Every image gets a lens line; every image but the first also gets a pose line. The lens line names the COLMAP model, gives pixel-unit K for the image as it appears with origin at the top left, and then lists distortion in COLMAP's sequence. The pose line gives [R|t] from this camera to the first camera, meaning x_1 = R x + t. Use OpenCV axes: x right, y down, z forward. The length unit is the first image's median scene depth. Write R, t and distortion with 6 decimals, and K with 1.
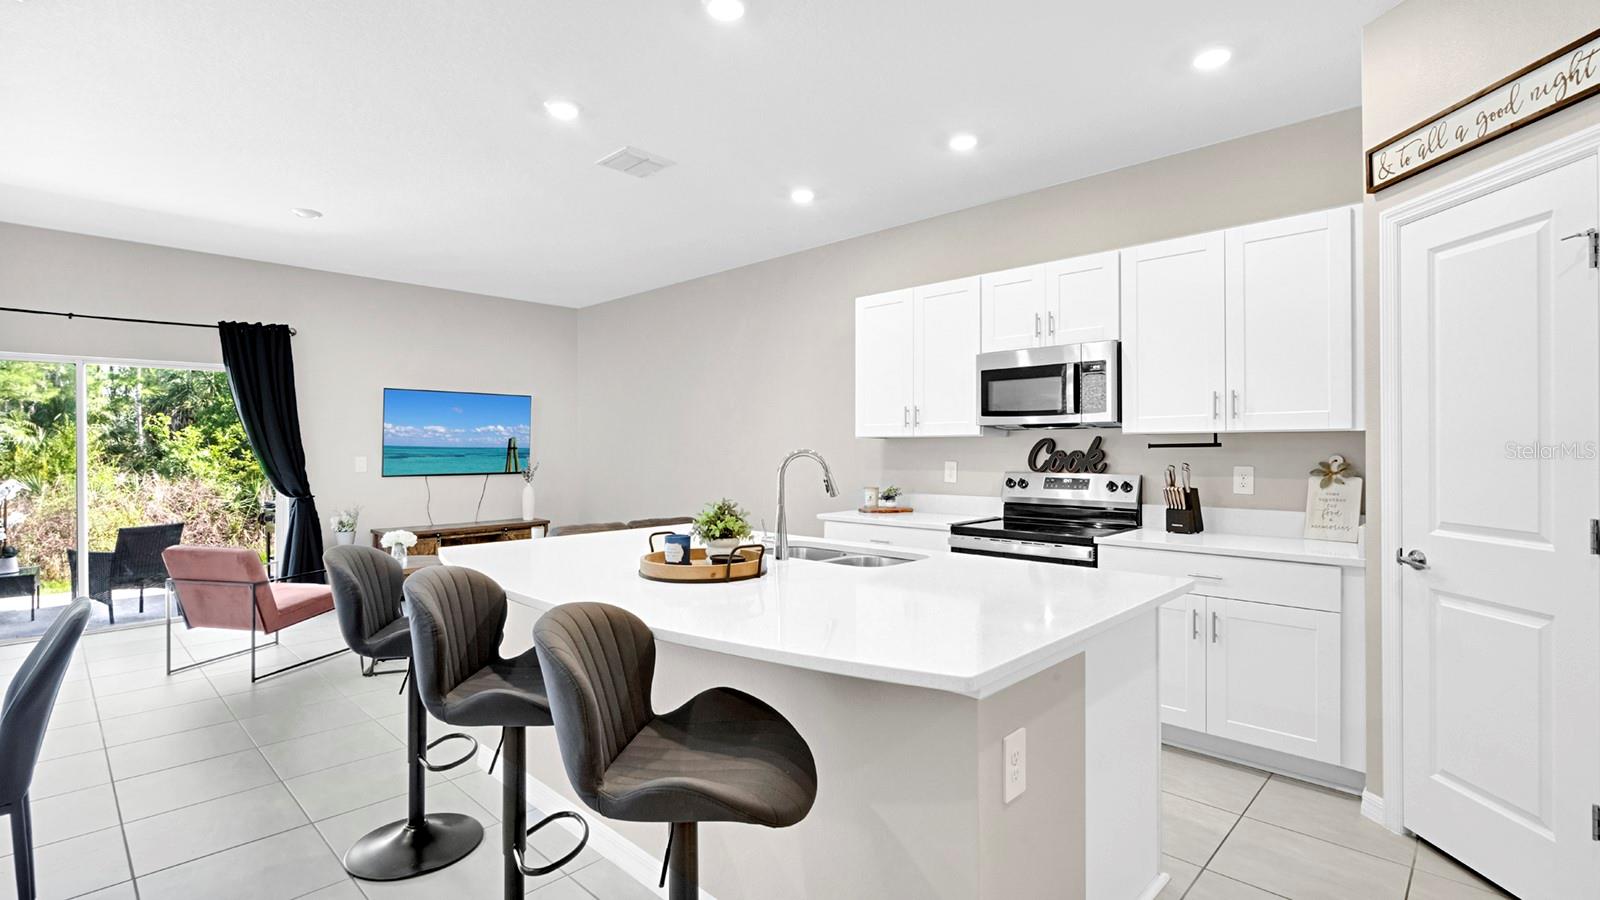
lens RADIAL K [[733.0, 0, 791.5], [0, 733.0, 448.5], [0, 0, 1]] dist [-0.002081, 0.000280]
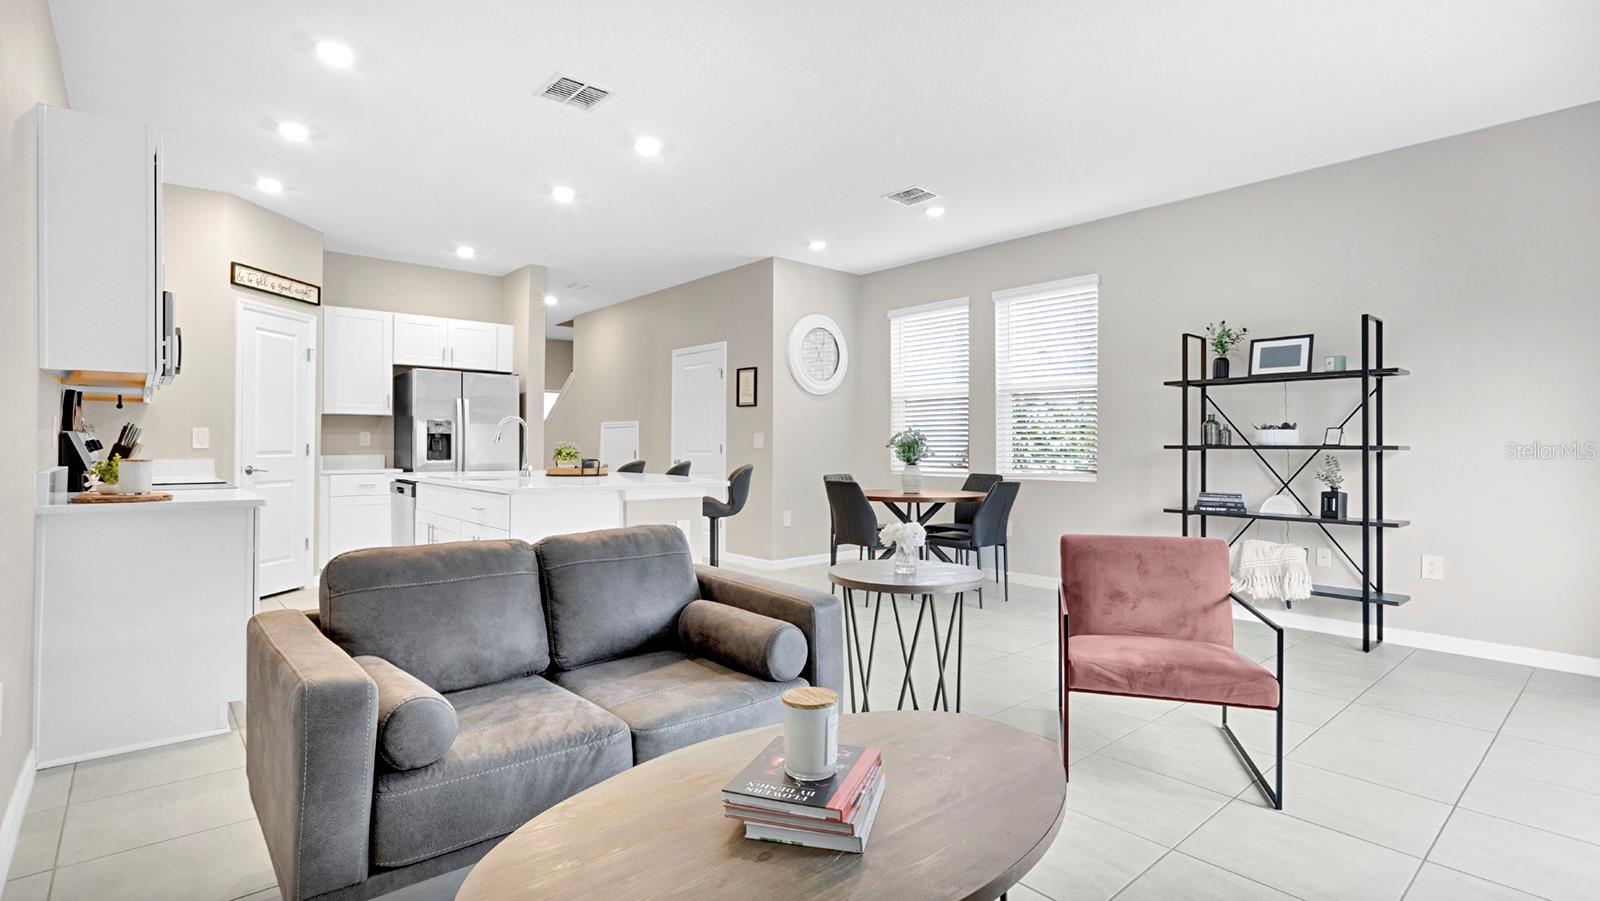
lens RADIAL K [[753.3, 0, 784.5], [0, 753.3, 439.5], [0, 0, 1]] dist [0.002249, 0.000333]
pose [[-0.995779, -0.000027, 0.091781, -0.374265], [-0.000750, 0.999969, -0.007847, 0.033345], [-0.091778, -0.007883, -0.995748, 1.274067]]
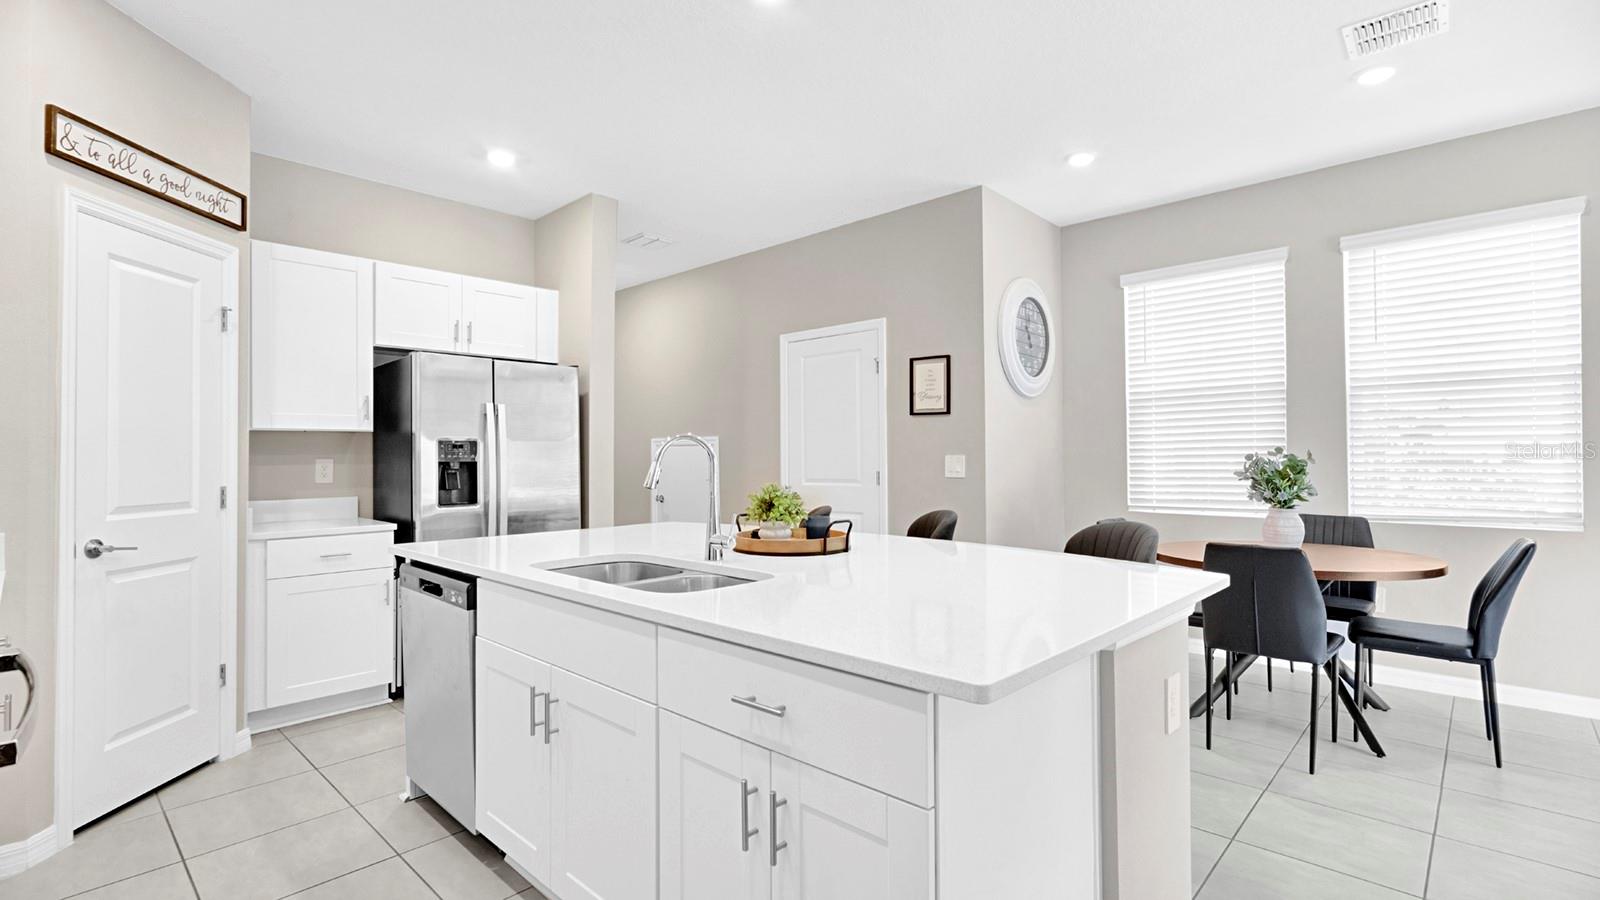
lens RADIAL K [[733.0, 0, 791.5], [0, 733.0, 448.5], [0, 0, 1]] dist [-0.002081, 0.000280]
pose [[-0.999922, 0.009363, -0.008308, -0.045699], [0.009449, 0.999902, -0.010362, 0.013564], [0.008210, -0.010440, -0.999912, 0.851364]]
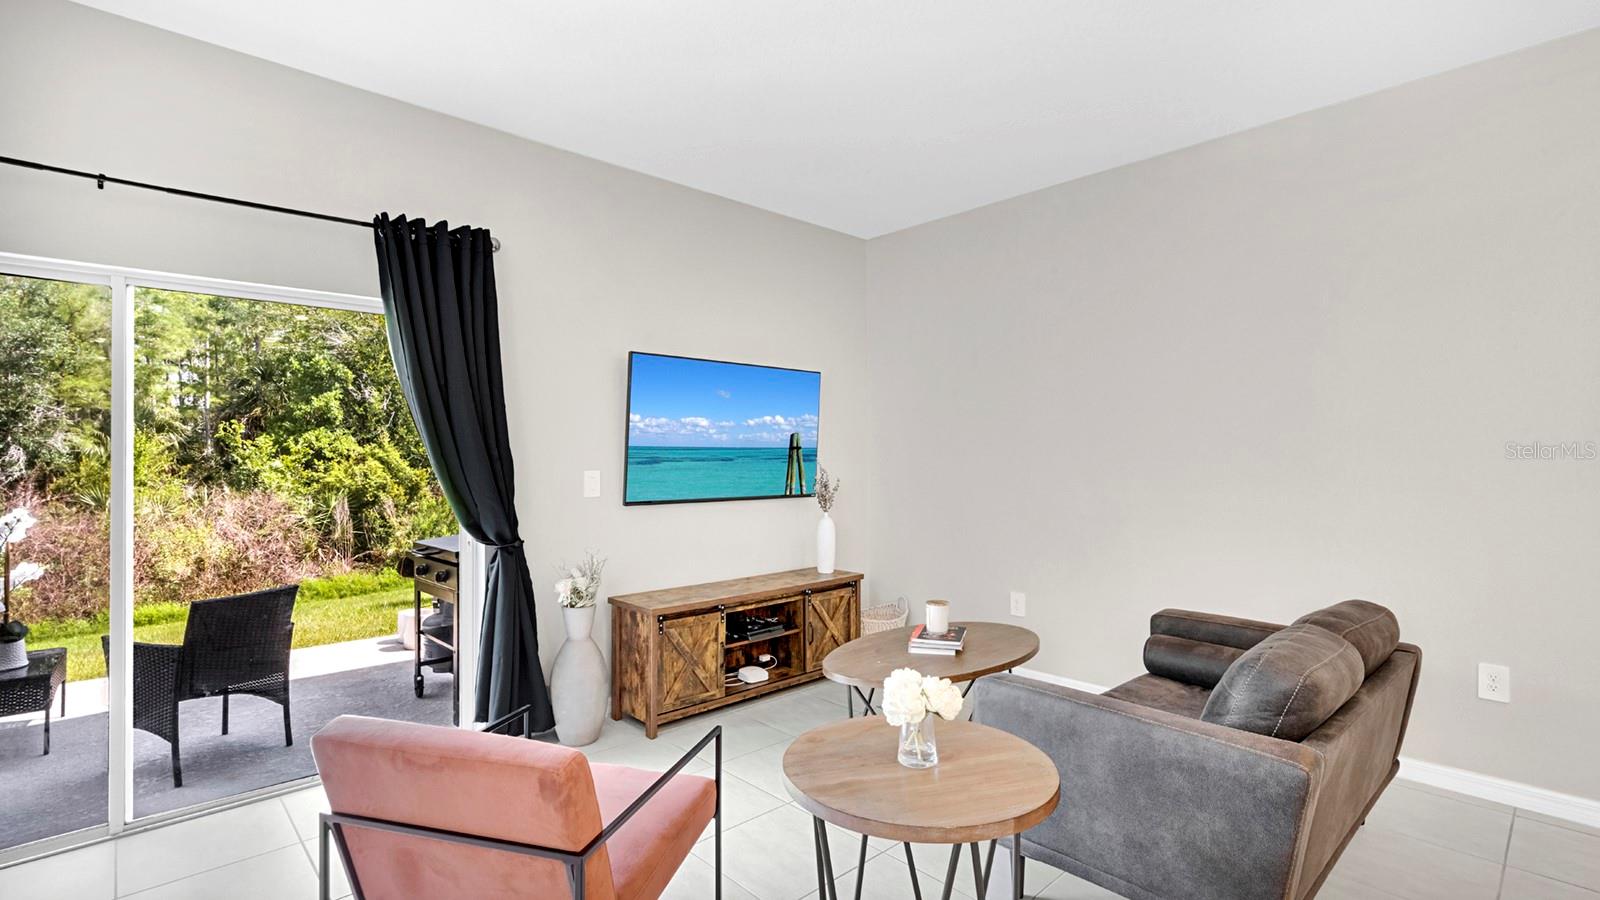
lens RADIAL K [[733.0, 0, 791.5], [0, 733.0, 448.5], [0, 0, 1]] dist [-0.002081, 0.000280]
pose [[0.998604, -0.001628, -0.052800, -0.439579], [0.000882, 0.999899, -0.014151, 0.002552], [0.052818, 0.014085, 0.998505, 0.474025]]
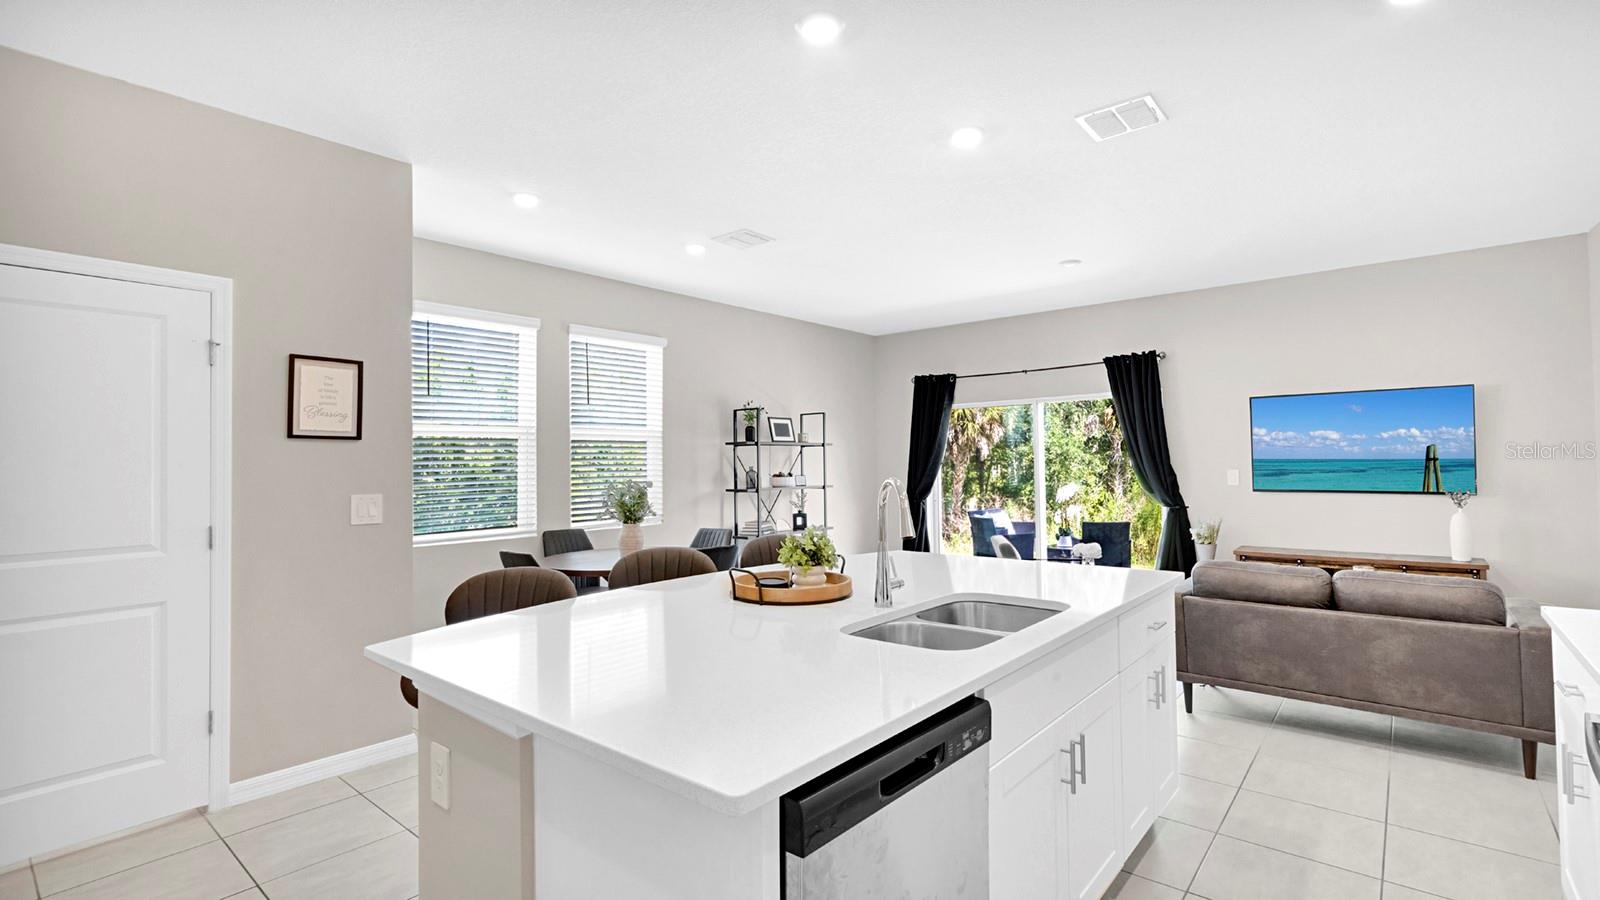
lens RADIAL K [[733.0, 0, 791.5], [0, 733.0, 448.5], [0, 0, 1]] dist [-0.002081, 0.000280]
pose [[0.067143, -0.017693, -0.997586, 0.380260], [0.012022, 0.999785, -0.016923, -0.008532], [0.997671, -0.010857, 0.067341, 0.383543]]
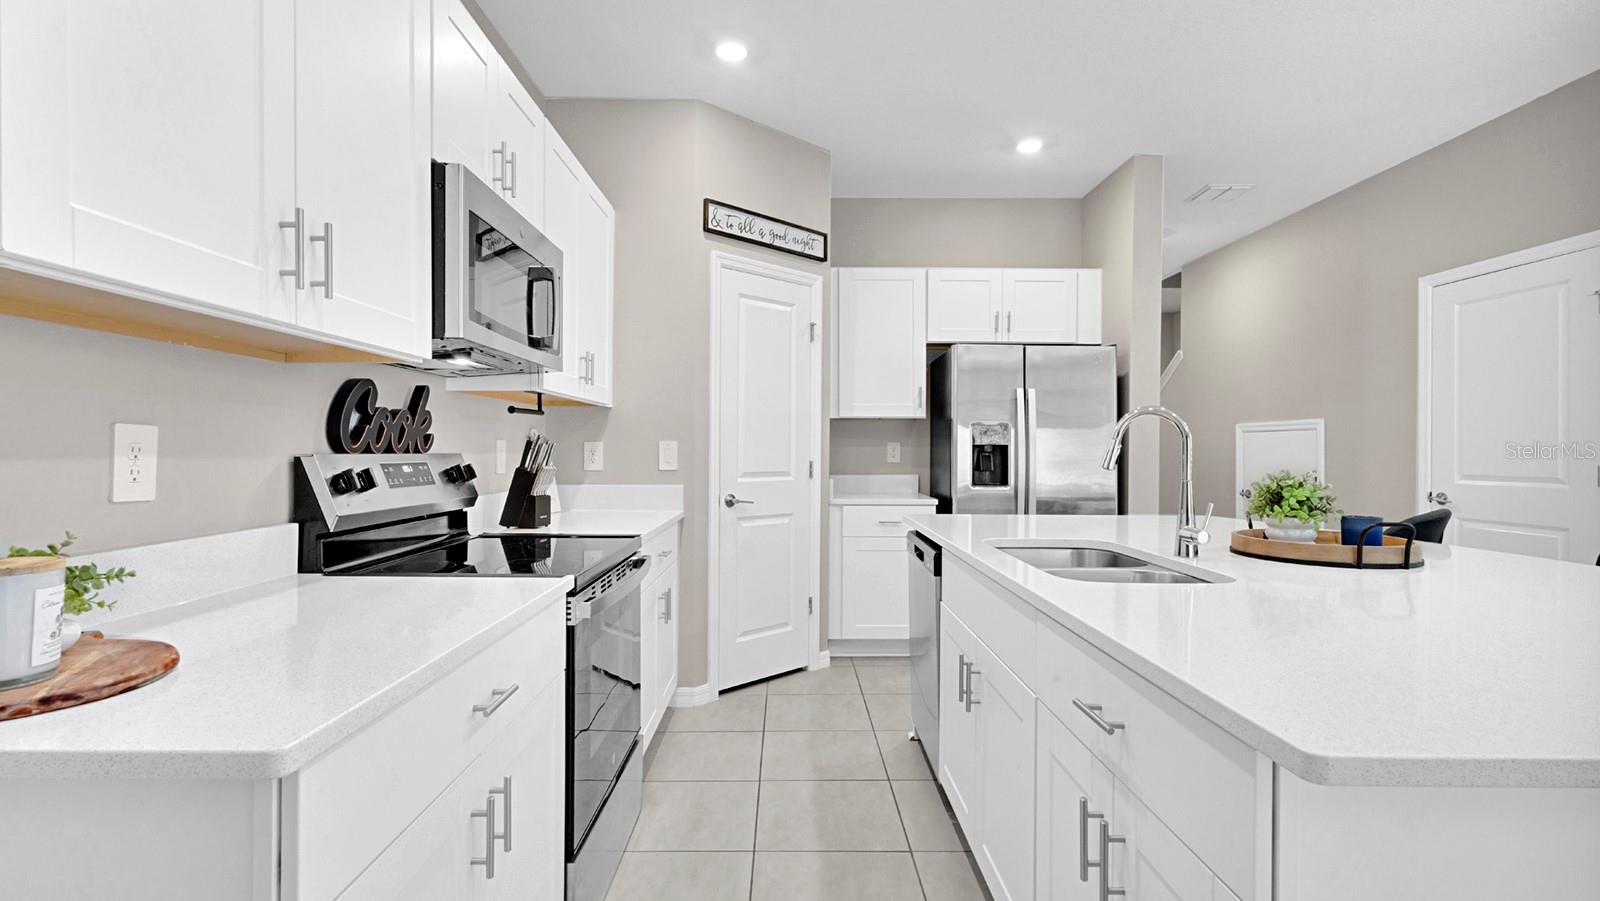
lens RADIAL K [[733.0, 0, 791.5], [0, 733.0, 449.0], [0, 0, 1]] dist [-0.002081, 0.000280]
pose [[-0.700777, -0.000596, 0.713380, -0.117655], [-0.002309, 0.999996, -0.001433, 0.021208], [-0.713377, -0.002651, -0.700776, 0.815675]]
